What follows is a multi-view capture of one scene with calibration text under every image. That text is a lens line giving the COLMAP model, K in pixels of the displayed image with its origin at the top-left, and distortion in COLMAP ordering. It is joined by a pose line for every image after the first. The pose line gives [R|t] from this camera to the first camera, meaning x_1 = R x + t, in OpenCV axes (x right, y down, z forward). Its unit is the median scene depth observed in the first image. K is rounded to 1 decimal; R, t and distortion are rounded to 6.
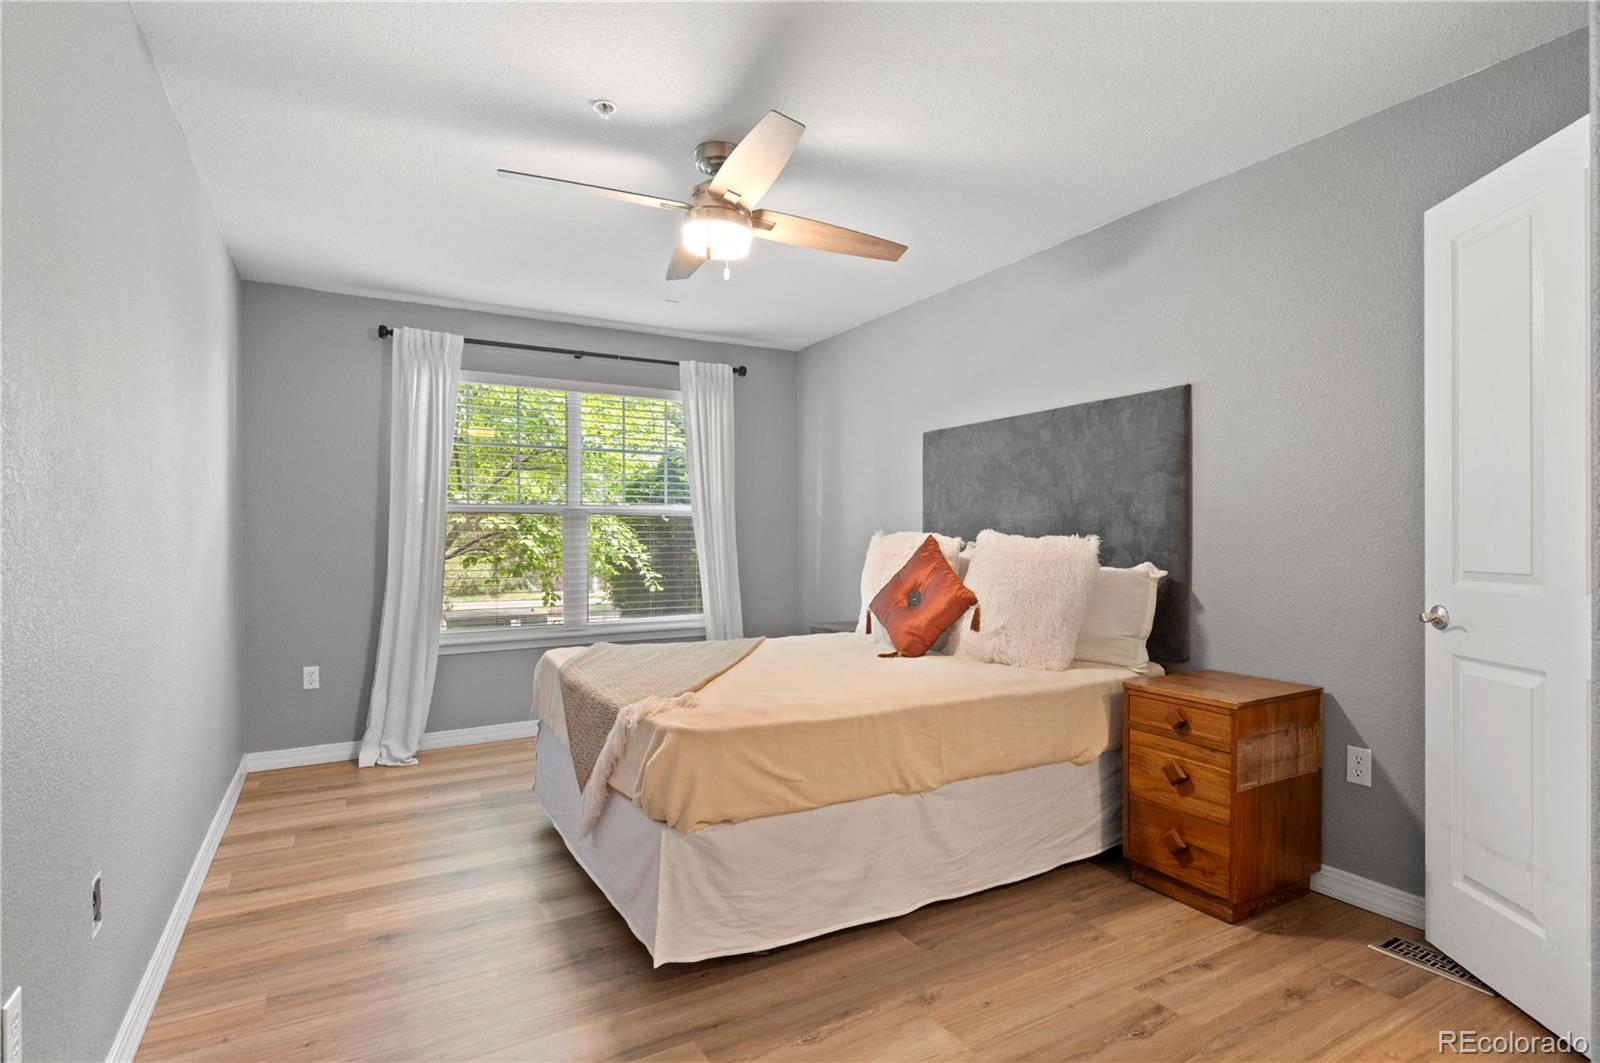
lens RADIAL K [[779.7, 0, 795.3], [0, 779.7, 539.1], [0, 0, 1]] dist [-0.004374, 0.001228]
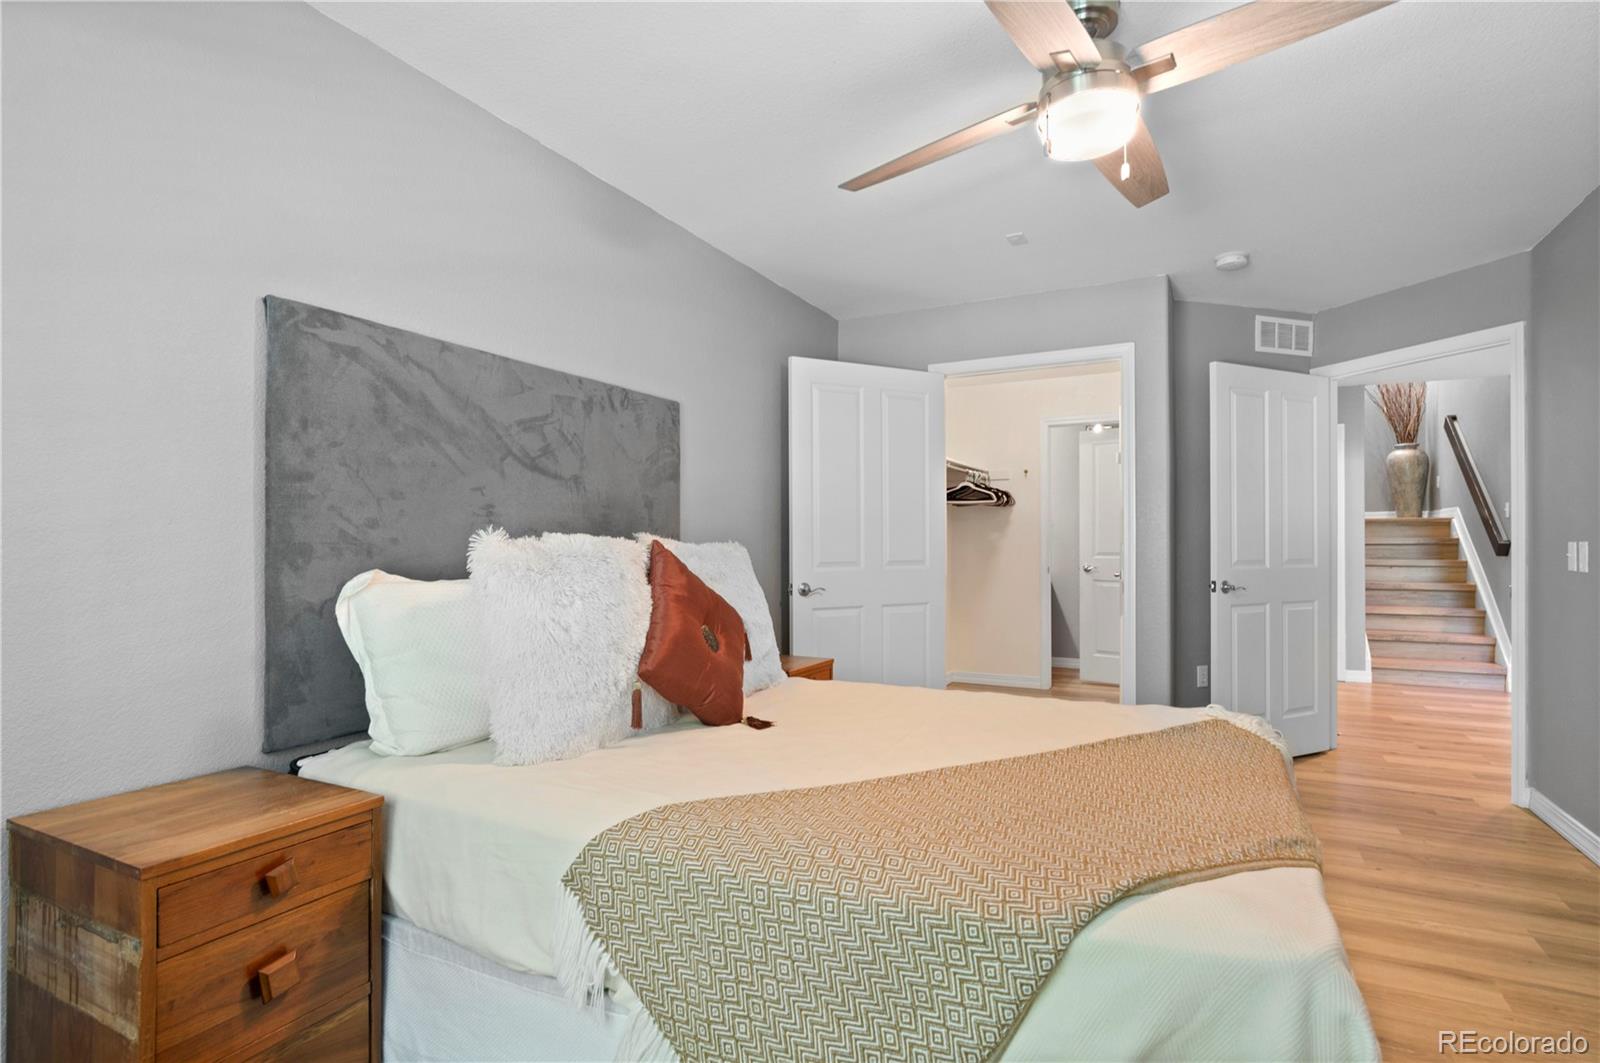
lens RADIAL K [[779.7, 0, 795.7], [0, 779.7, 534.3], [0, 0, 1]] dist [-0.004374, 0.001228]
pose [[-0.540091, 0.007912, 0.841569, -0.469521], [-0.005105, 0.999907, -0.012677, -0.003207], [-0.841591, -0.011143, -0.540001, 1.364845]]
